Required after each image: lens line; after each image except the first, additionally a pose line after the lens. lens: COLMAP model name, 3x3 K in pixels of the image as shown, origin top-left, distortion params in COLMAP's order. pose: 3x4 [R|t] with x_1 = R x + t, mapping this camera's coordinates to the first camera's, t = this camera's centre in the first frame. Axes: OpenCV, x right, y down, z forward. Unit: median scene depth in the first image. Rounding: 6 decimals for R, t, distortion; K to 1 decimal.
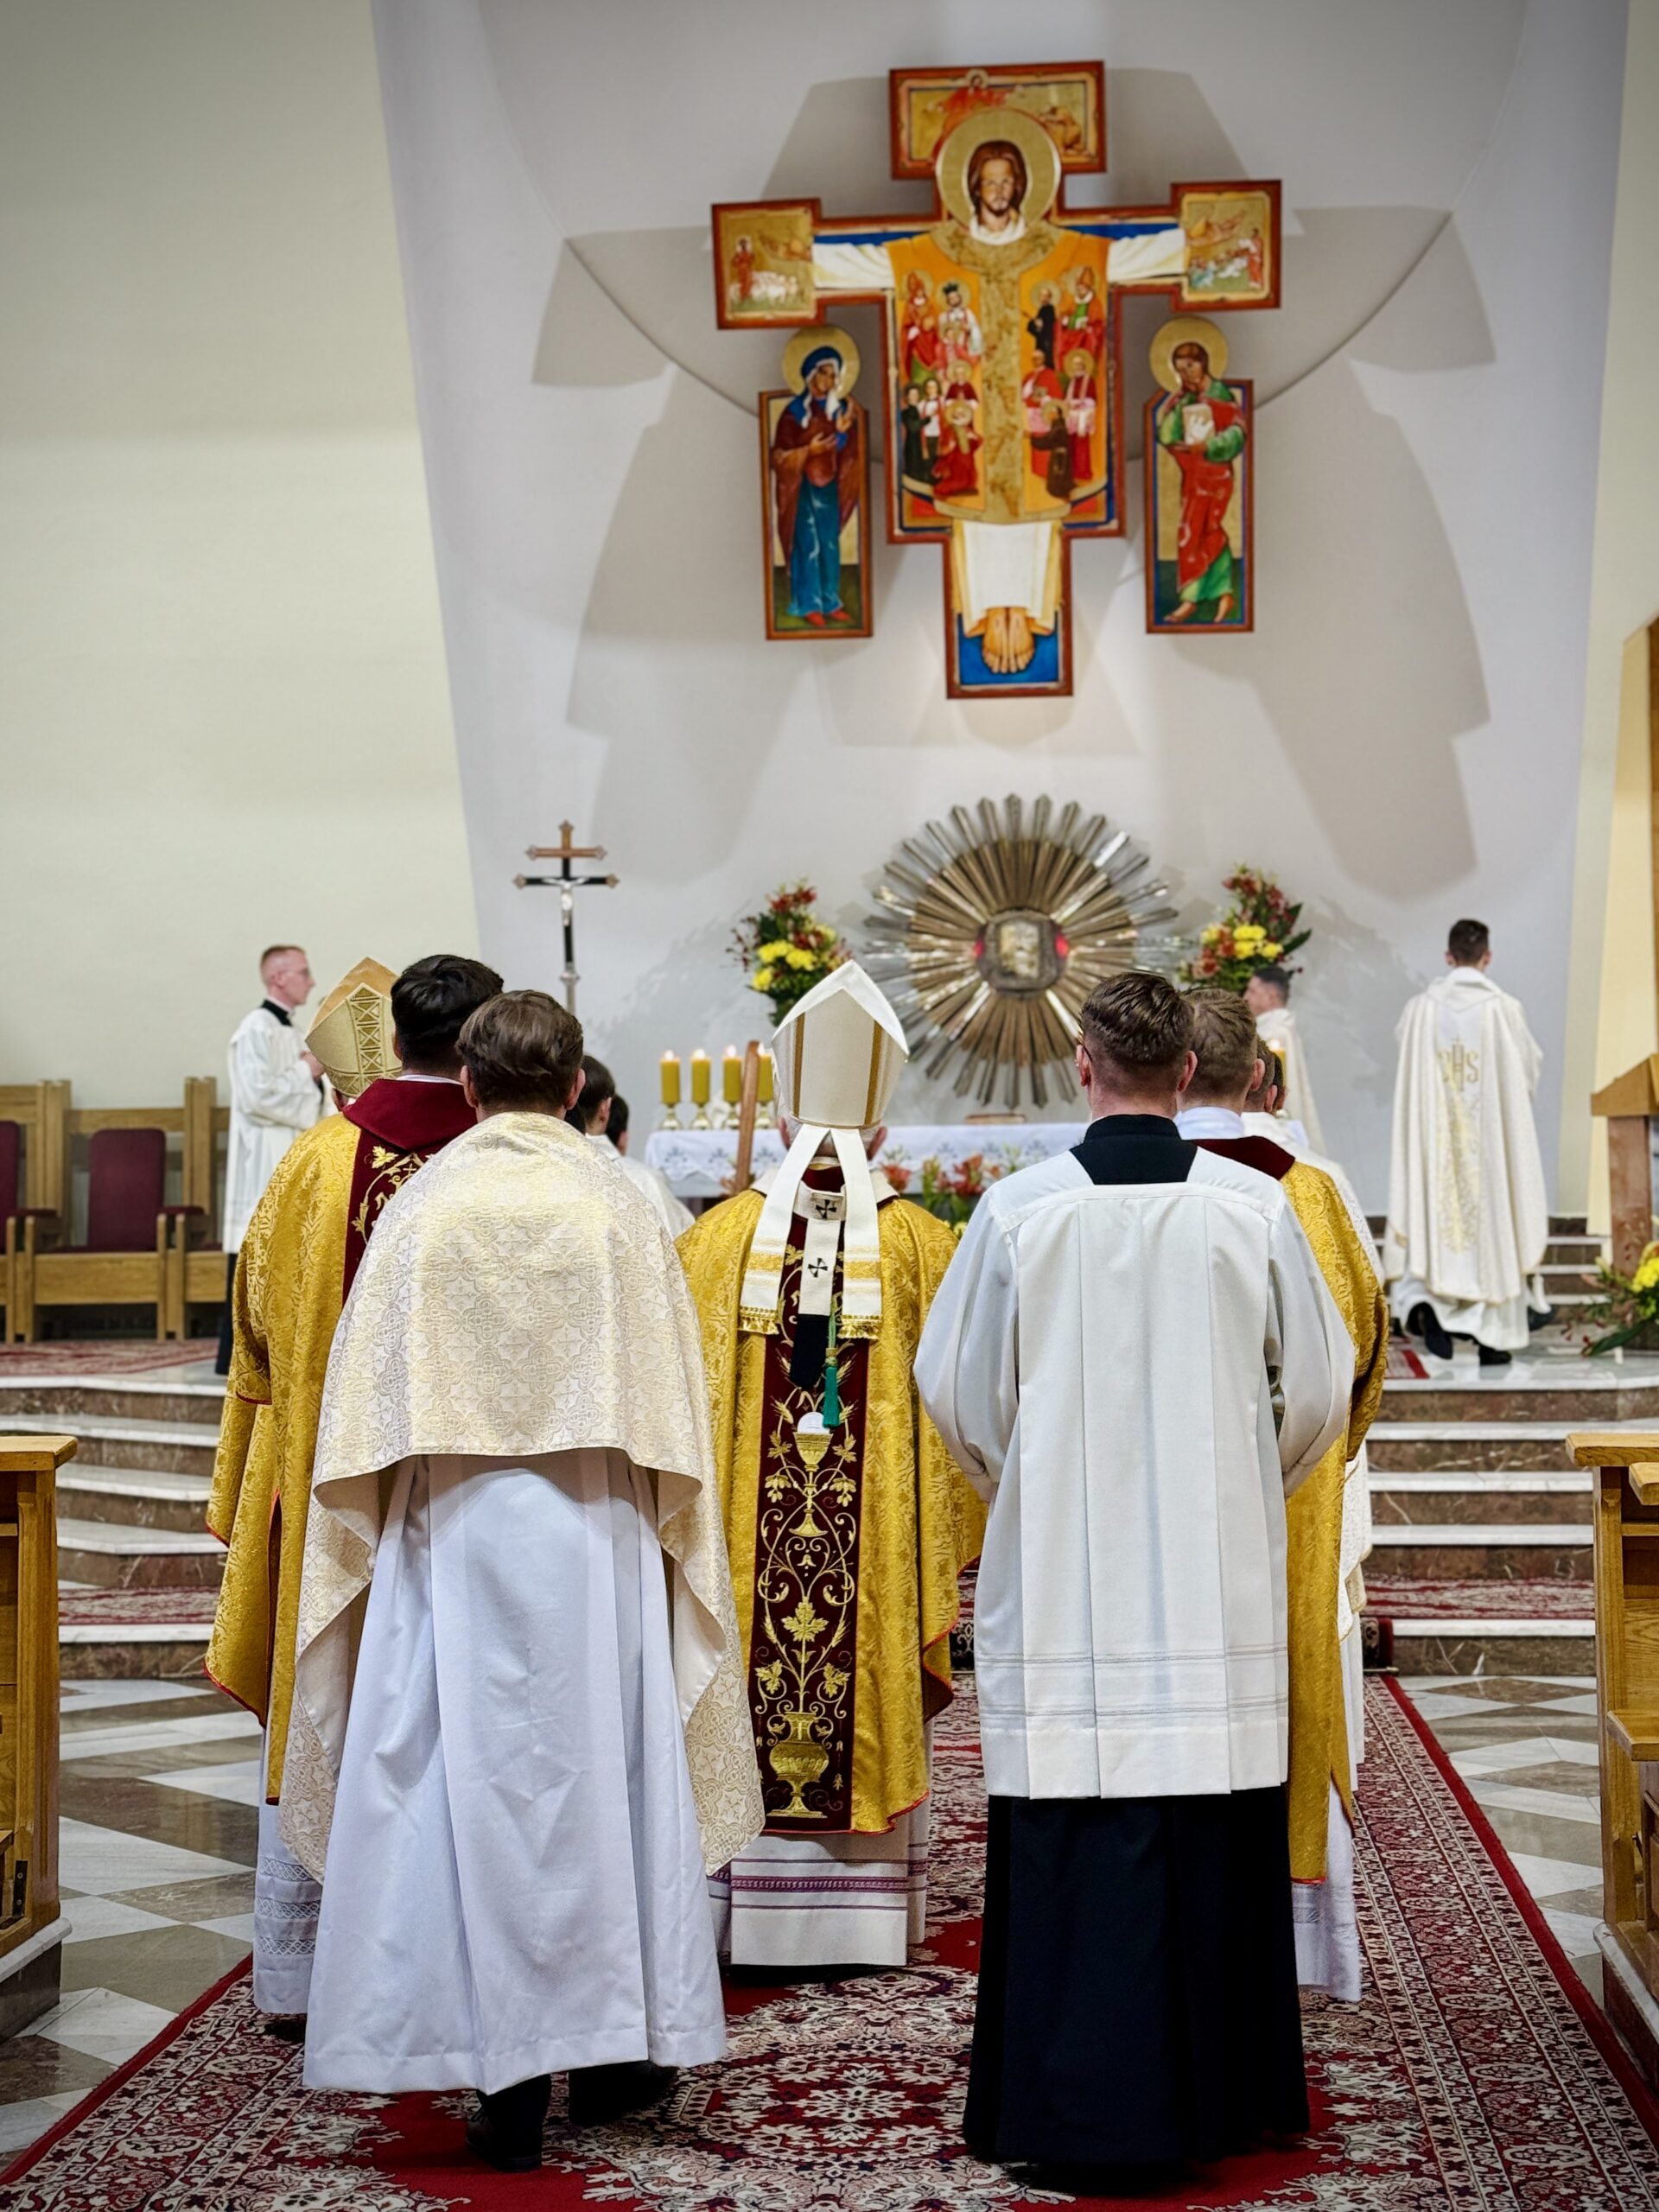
lens RADIAL K [[3386.0, 0, 854.8], [0, 3386.0, 1004.9], [0, 0, 1]] dist [0.142067, -0.078125]
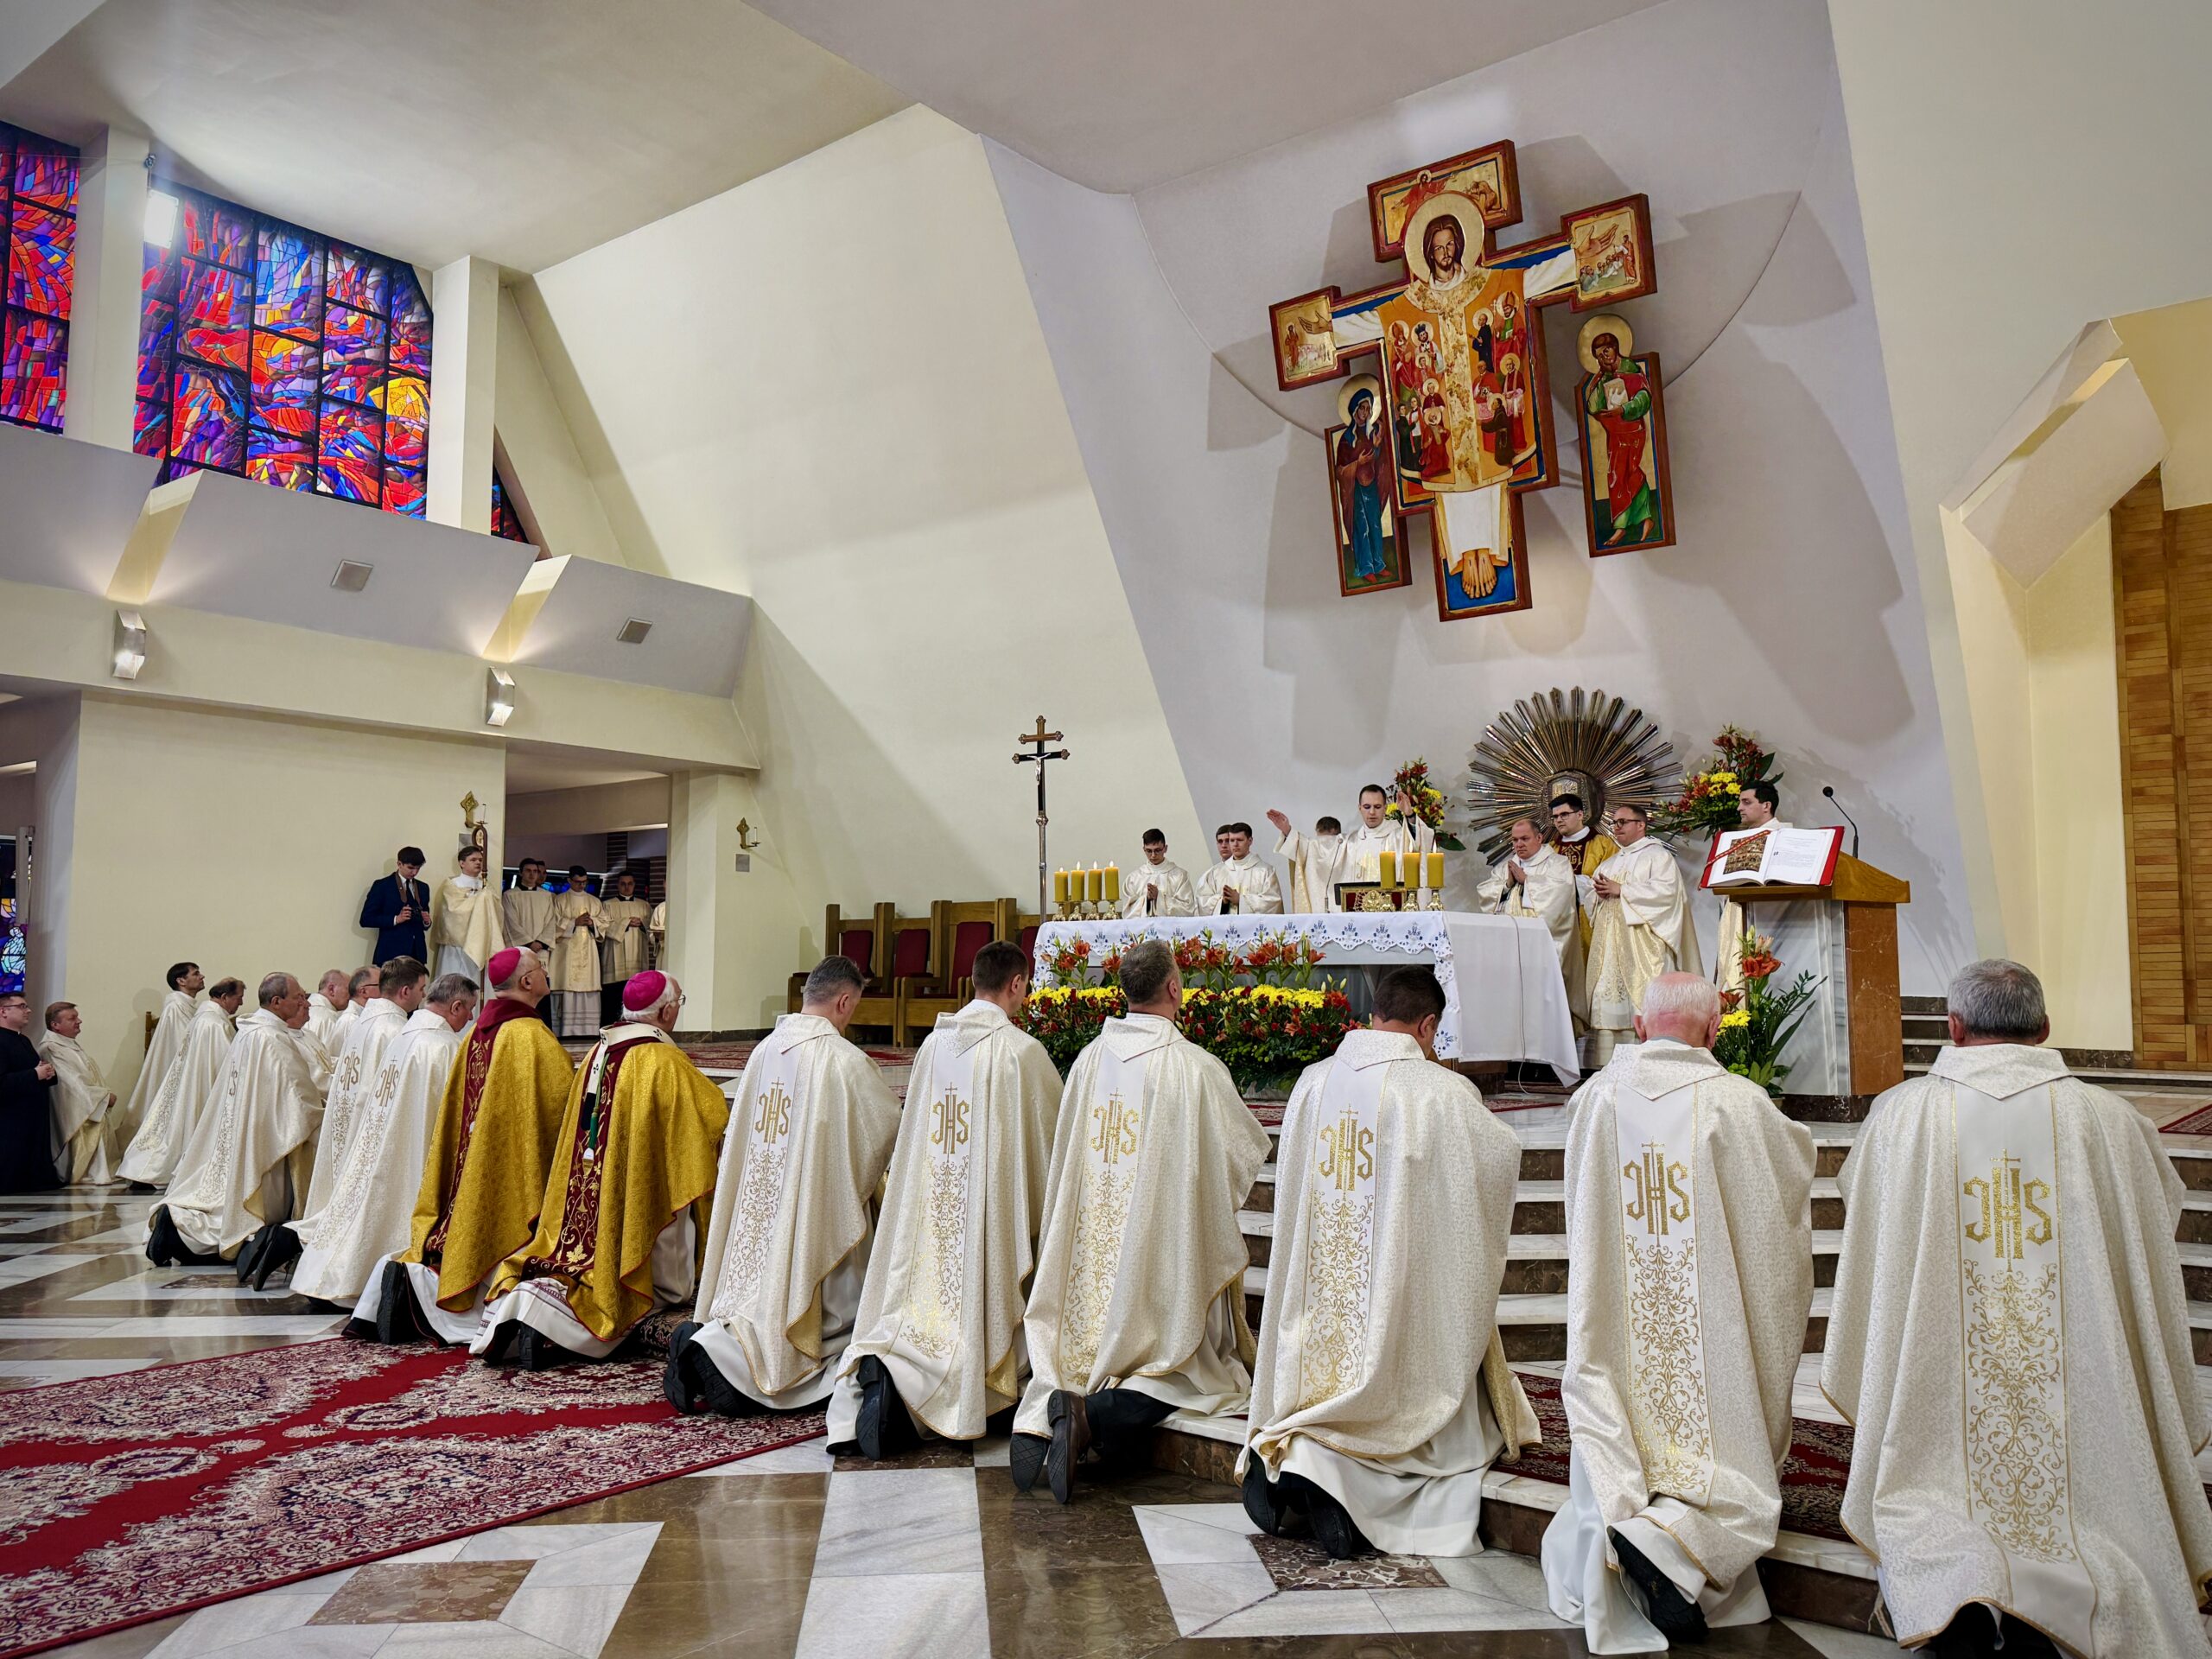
lens RADIAL K [[1659.6, 0, 1113.3], [0, 1659.6, 837.7], [0, 0, 1]] dist [0.149218, -0.255277]
pose [[0.831702, -0.031388, -0.554334, 0.300627], [0.016000, 0.999341, -0.032581, 0.020804], [0.554991, 0.018229, 0.831656, 0.351218]]
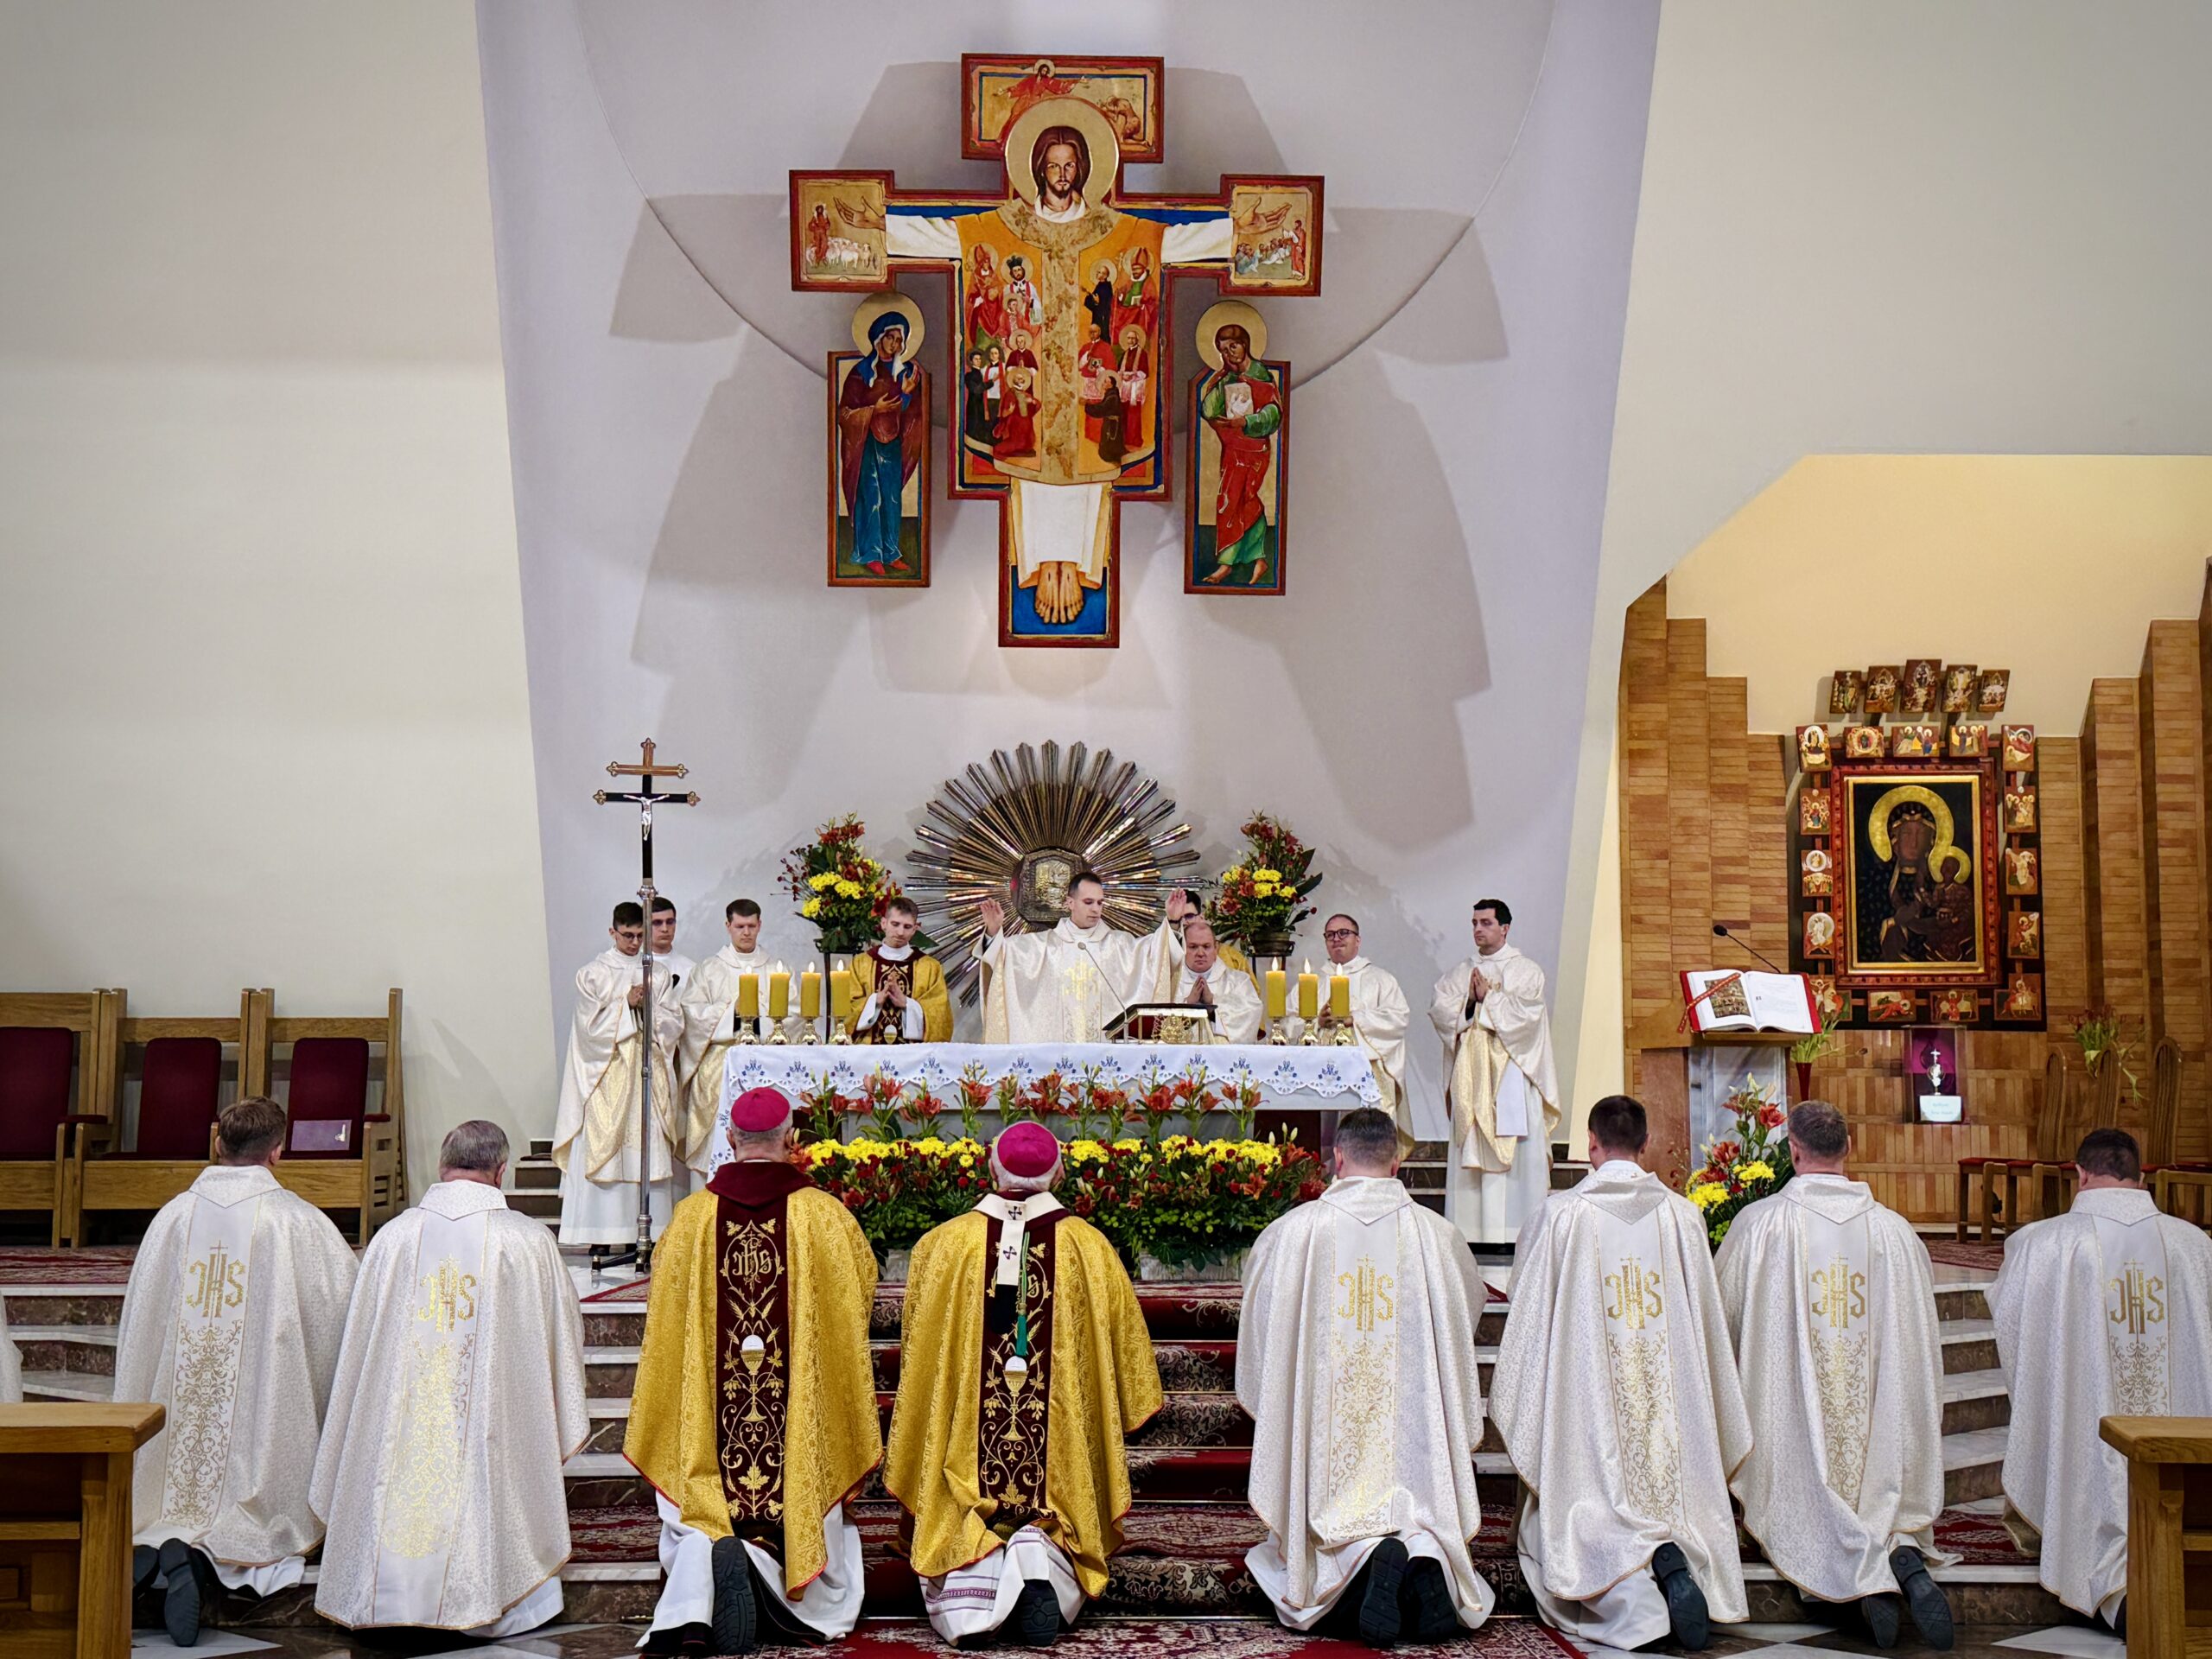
lens RADIAL K [[2807.3, 0, 1103.0], [0, 2807.3, 843.9], [0, 0, 1]] dist [0.133649, -0.041884]
pose [[0.993859, 0.027720, 0.107128, -0.033898], [-0.023176, 0.998787, -0.043435, 0.009479], [-0.108202, 0.040685, 0.993296, 0.125324]]
